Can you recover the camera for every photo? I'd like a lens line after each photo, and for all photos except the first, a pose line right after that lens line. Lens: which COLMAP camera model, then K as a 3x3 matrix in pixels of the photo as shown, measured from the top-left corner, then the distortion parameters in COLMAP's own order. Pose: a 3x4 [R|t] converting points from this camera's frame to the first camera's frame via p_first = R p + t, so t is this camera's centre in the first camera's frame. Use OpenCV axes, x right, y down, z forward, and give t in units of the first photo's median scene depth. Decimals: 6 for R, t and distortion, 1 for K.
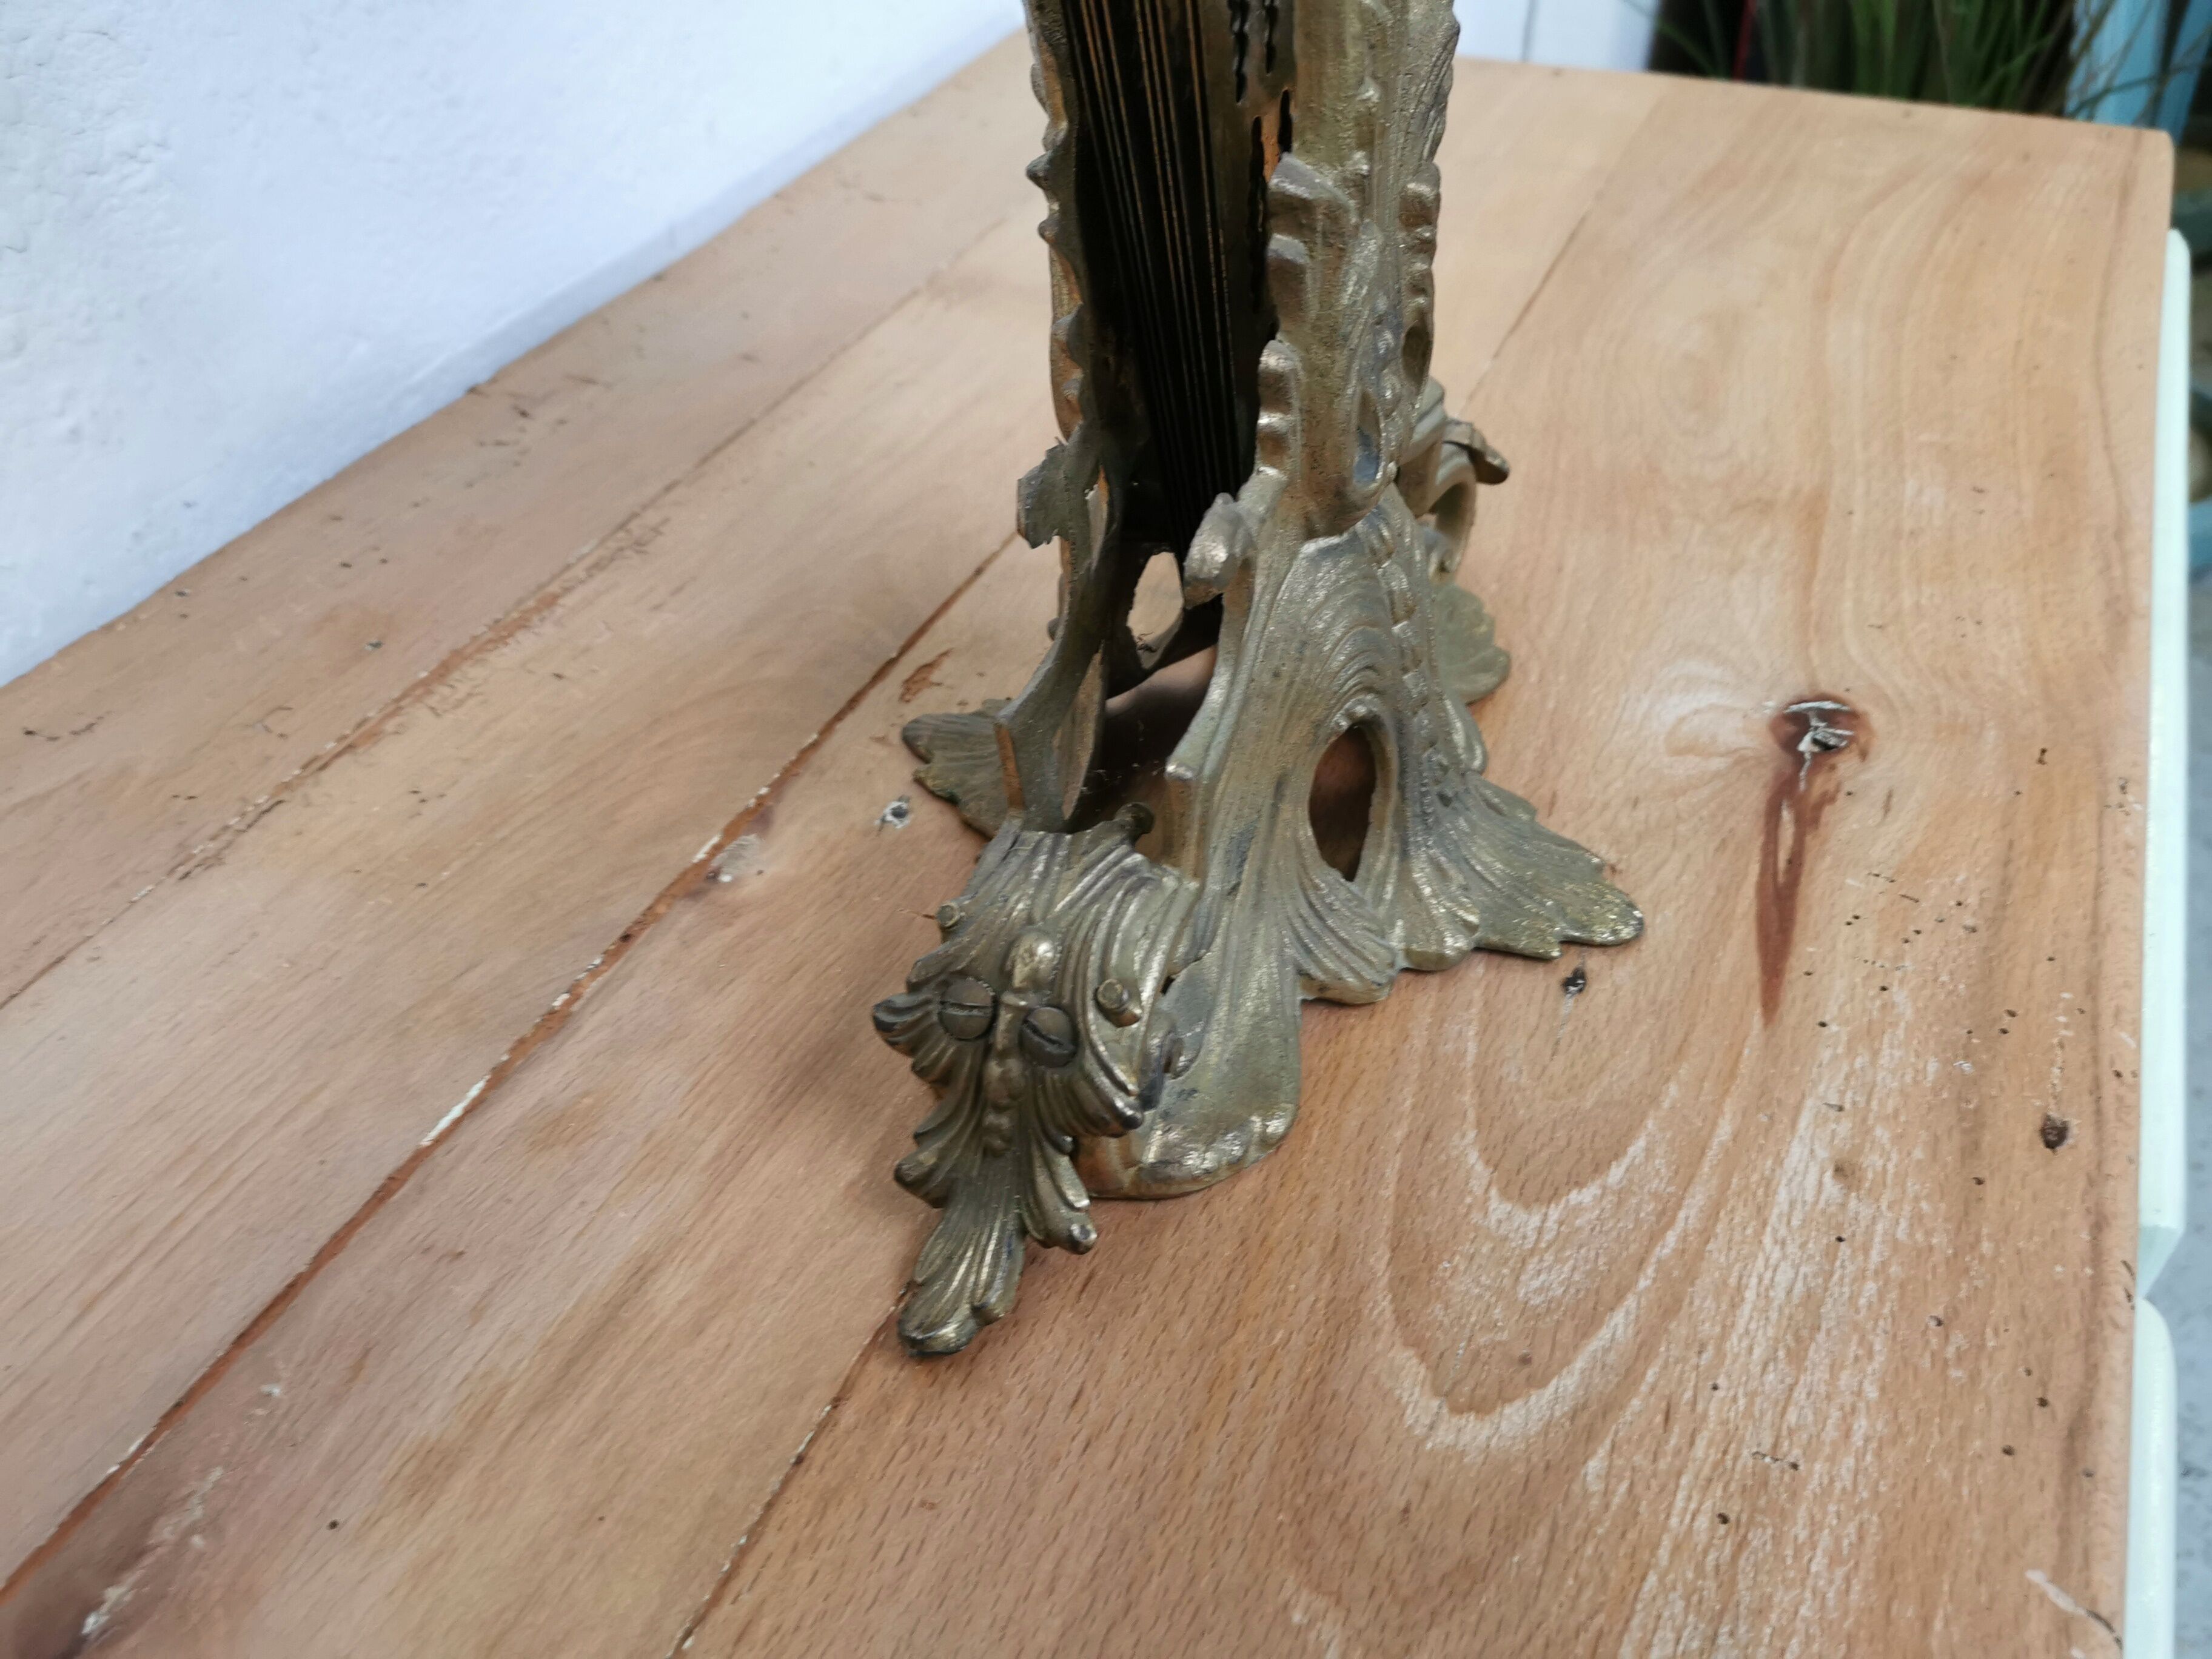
lens RADIAL K [[1752.3, 0, 1109.1], [0, 1752.3, 851.3], [0, 0, 1]] dist [0.053832, -0.070492]
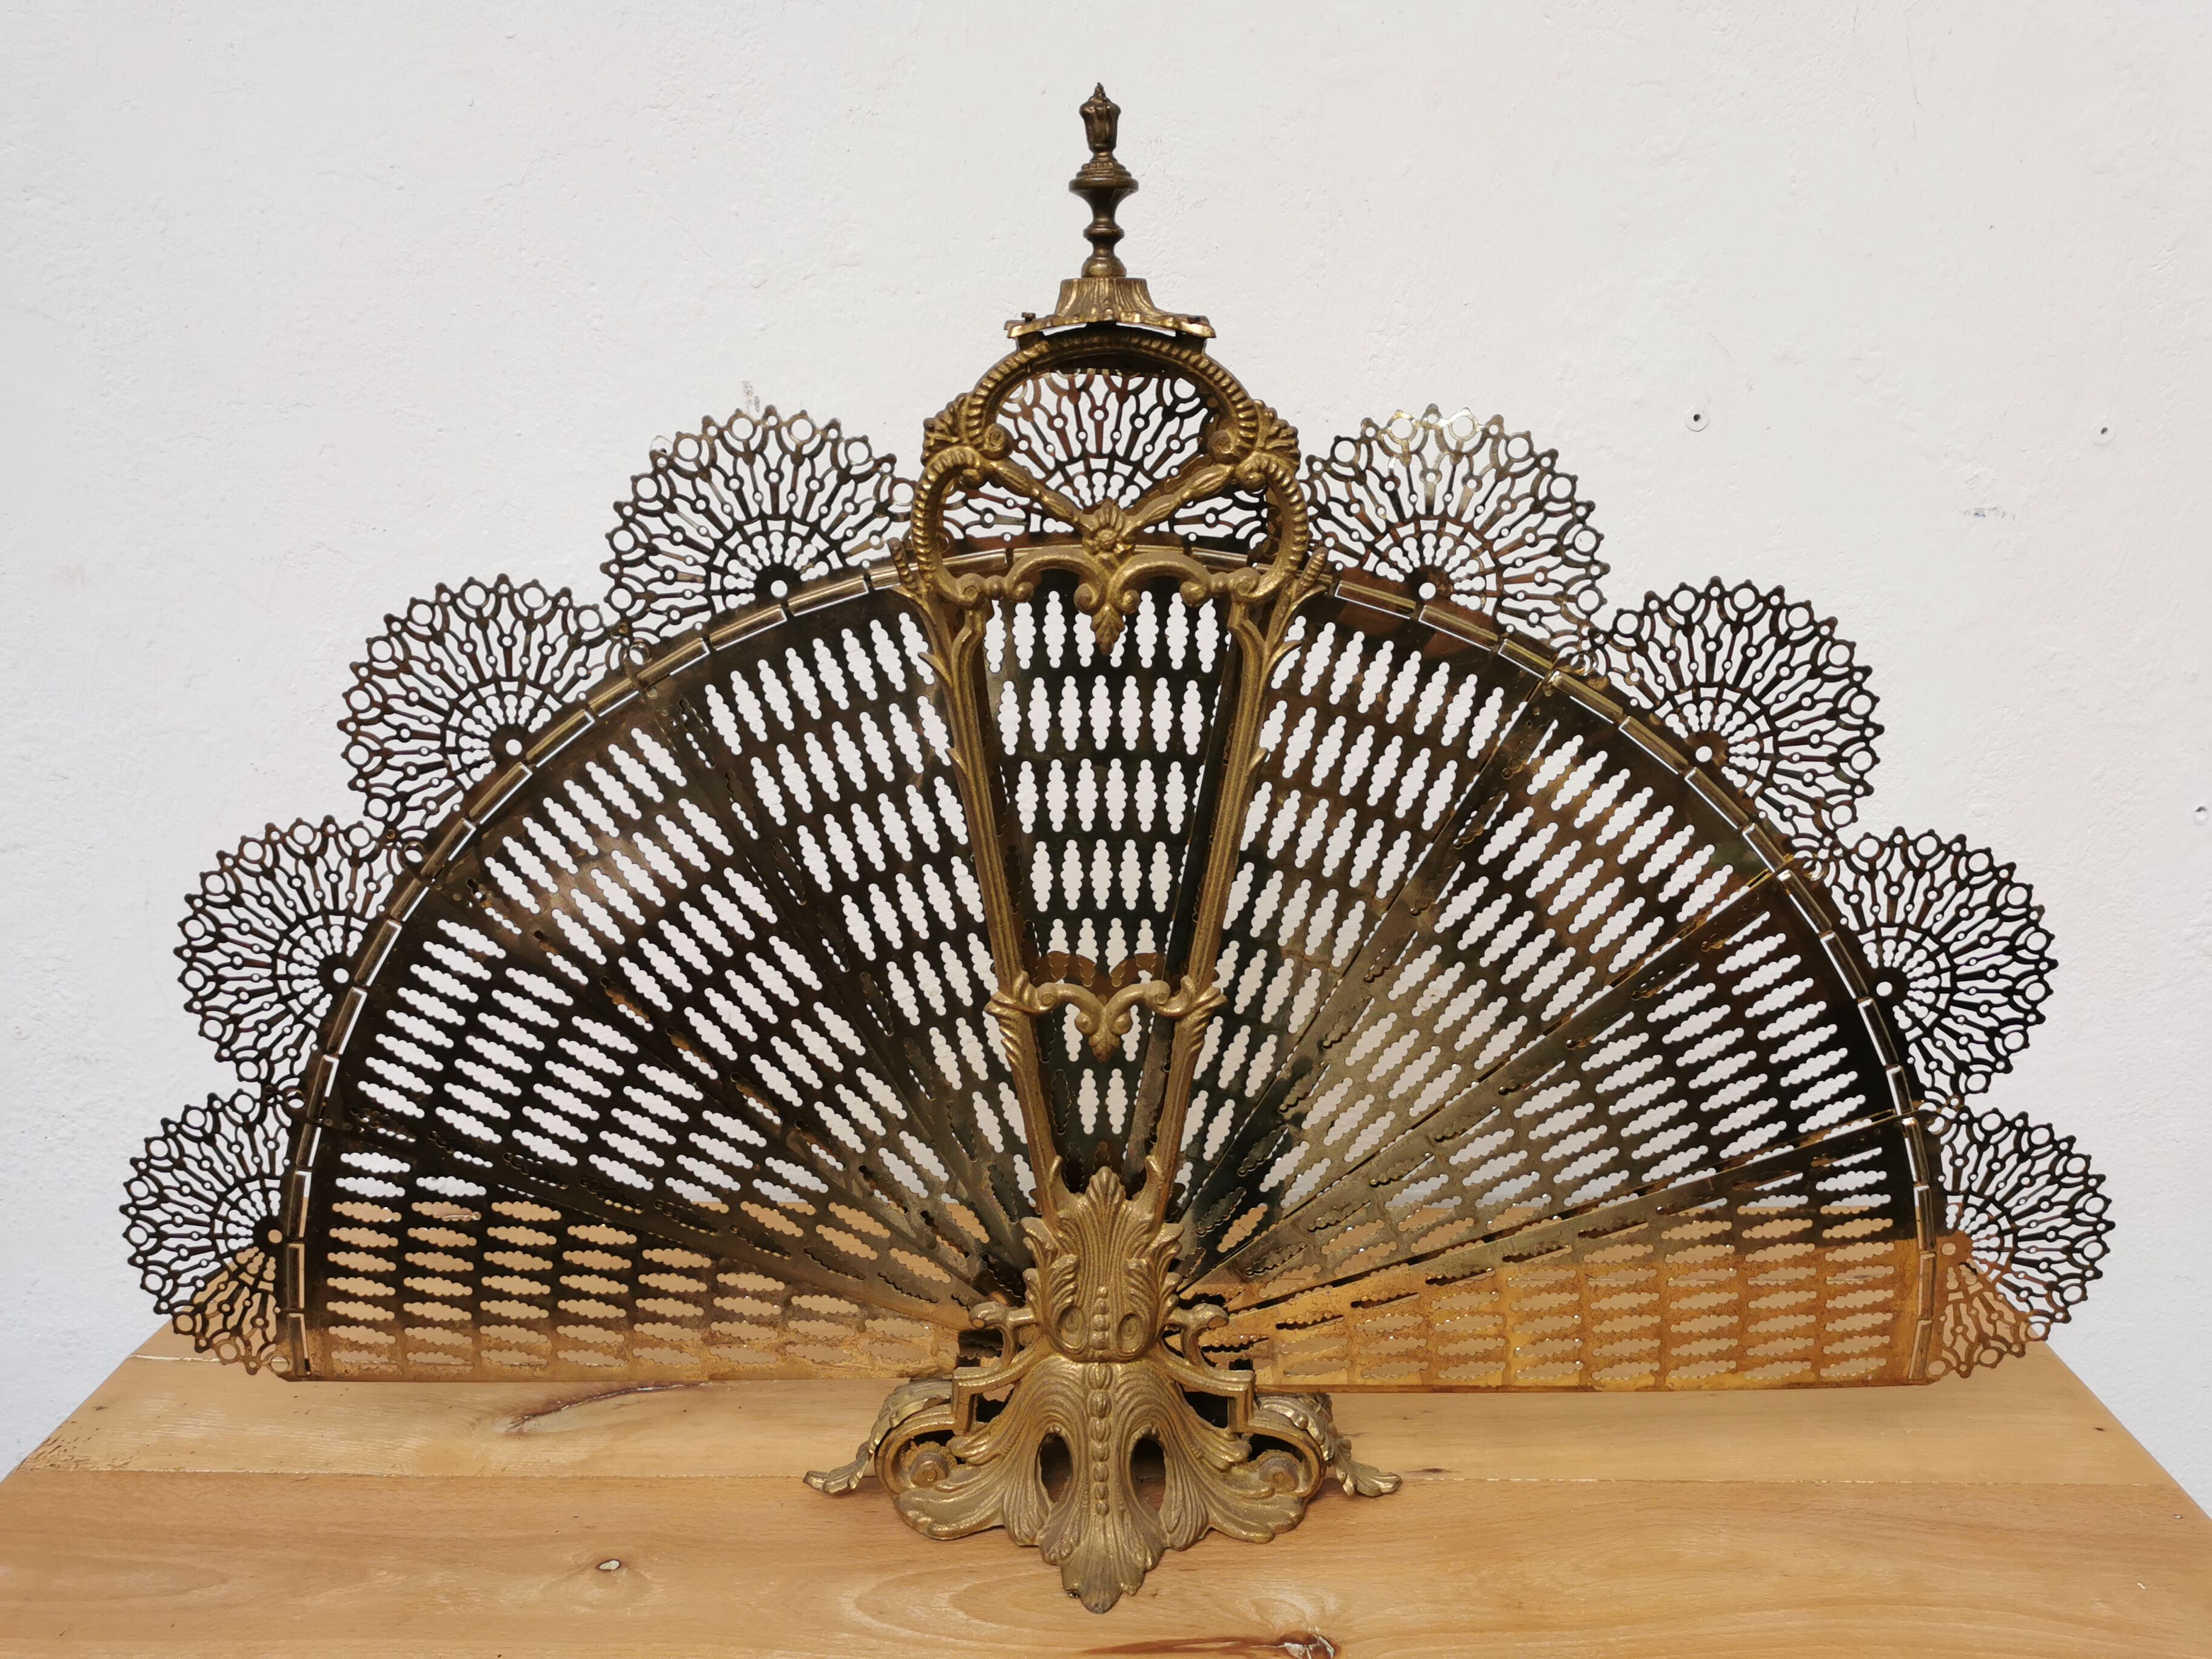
lens RADIAL K [[1752.3, 0, 1117.4], [0, 1752.3, 838.0], [0, 0, 1]] dist [0.053832, -0.070492]
pose [[0.385413, 0.266225, -0.883505, 2.325638], [-0.602147, 0.798077, -0.022193, -0.790888], [0.699197, 0.540553, 0.467895, -0.667487]]
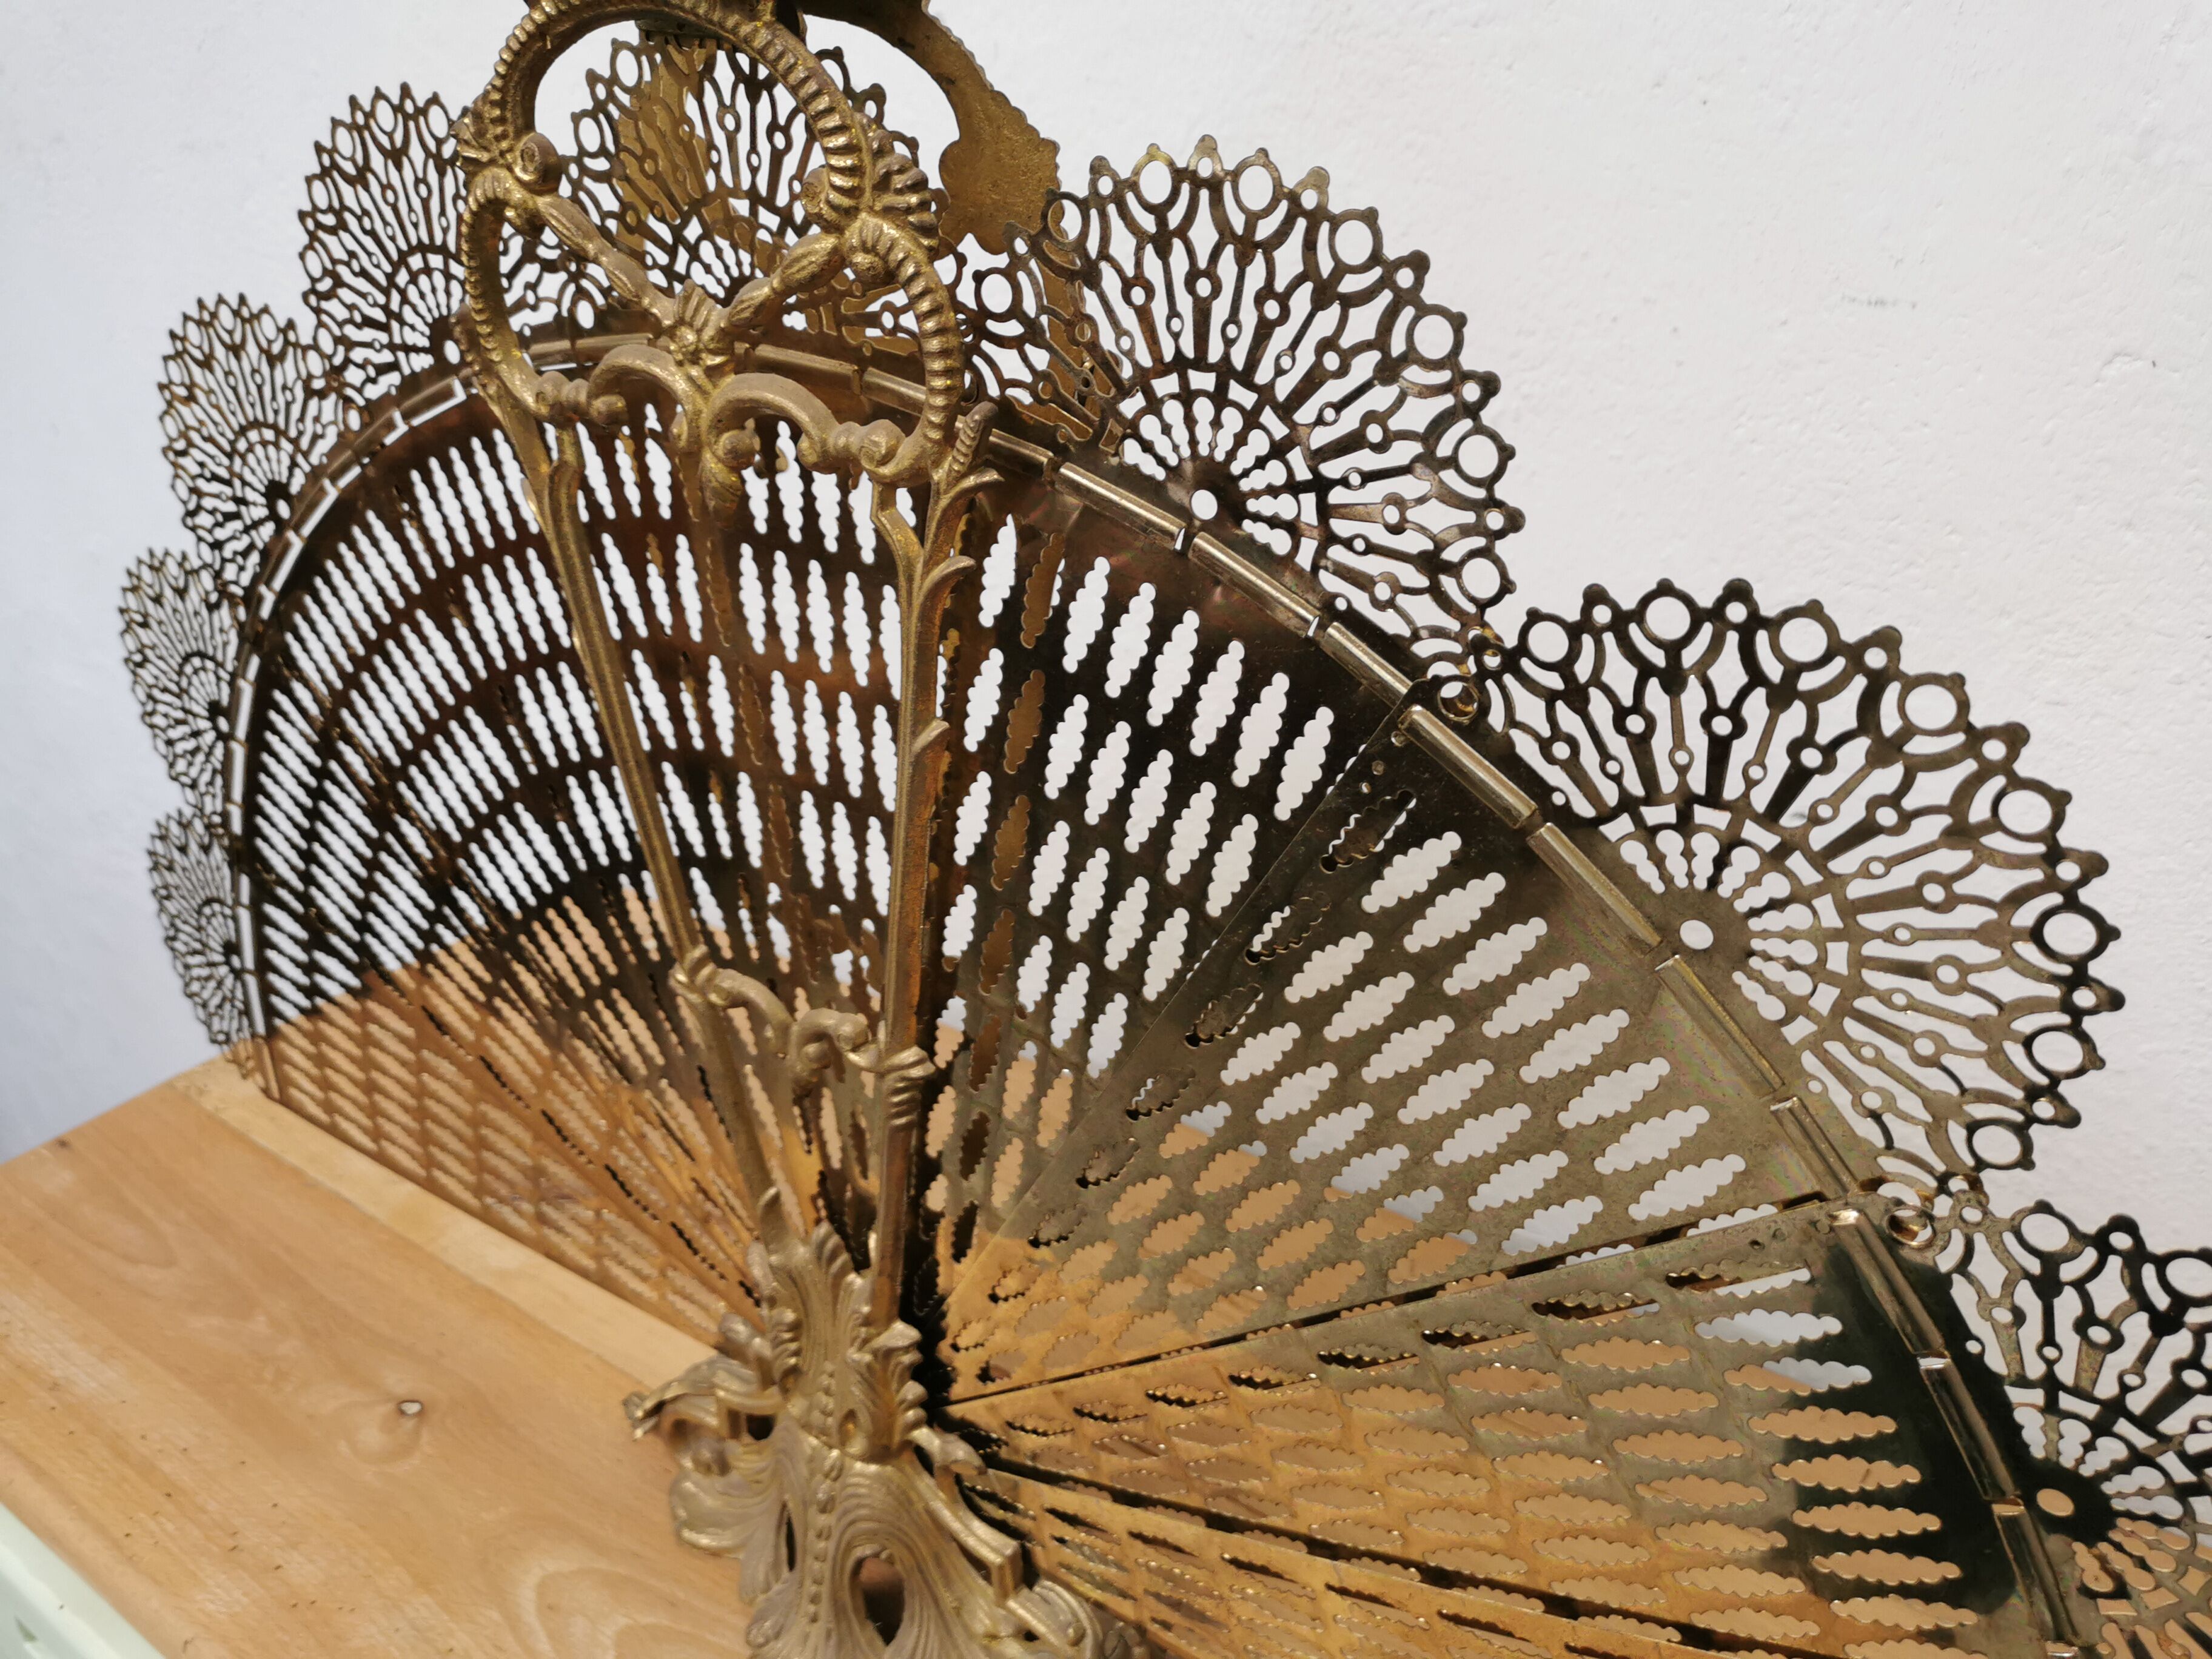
lens RADIAL K [[1752.3, 0, 1096.7], [0, 1752.3, 833.7], [0, 0, 1]] dist [0.053832, -0.070492]
pose [[-0.205857, 0.468095, -0.859366, 1.483408], [-0.623118, 0.614429, 0.483943, -1.806396], [0.754551, 0.635109, 0.165194, 0.471172]]
